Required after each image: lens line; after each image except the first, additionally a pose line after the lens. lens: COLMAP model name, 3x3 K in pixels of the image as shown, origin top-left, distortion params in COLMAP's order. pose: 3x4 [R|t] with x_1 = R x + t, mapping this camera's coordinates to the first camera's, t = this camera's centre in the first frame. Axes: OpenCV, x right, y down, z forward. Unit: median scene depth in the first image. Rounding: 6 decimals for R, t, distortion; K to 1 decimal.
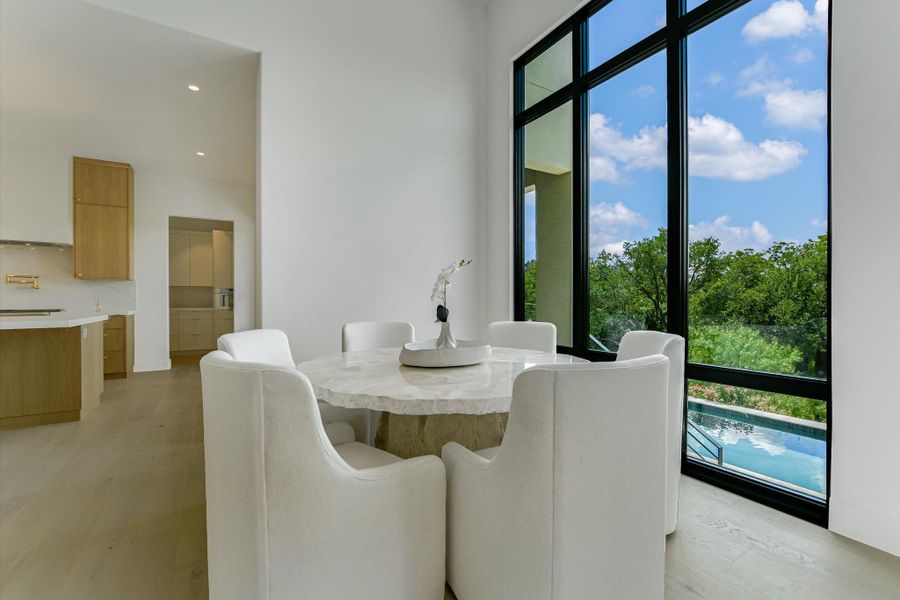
lens RADIAL K [[402.5, 0, 449.6], [0, 402.5, 302.5], [0, 0, 1]] dist [-0.014695, 0.002564]
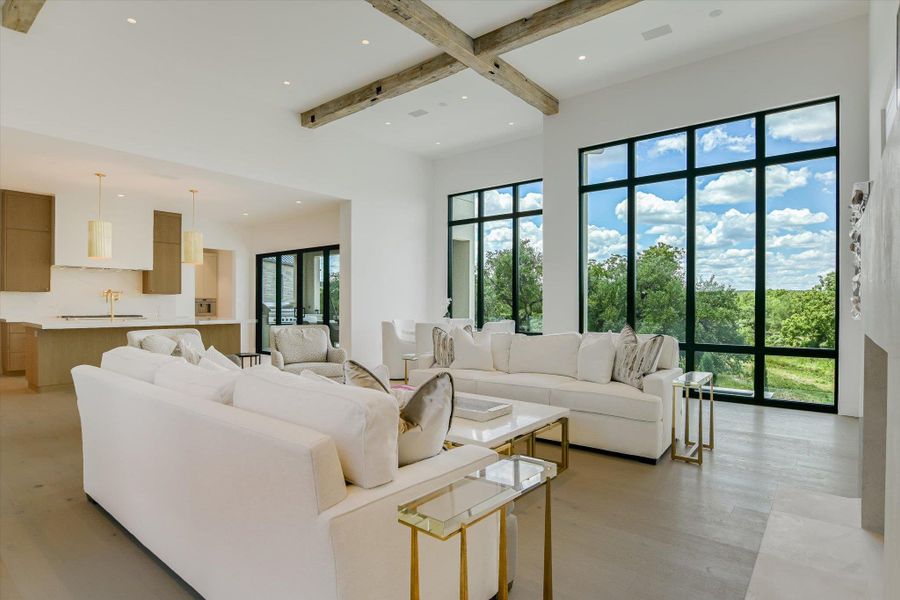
lens RADIAL K [[477.0, 0, 453.6], [0, 477.0, 303.1], [0, 0, 1]] dist [0.000134, 0.000239]
pose [[0.940703, 0.006536, 0.339168, -0.415689], [-0.003457, 0.999947, -0.009682, -0.010290], [-0.339214, 0.007935, 0.940676, -0.859577]]
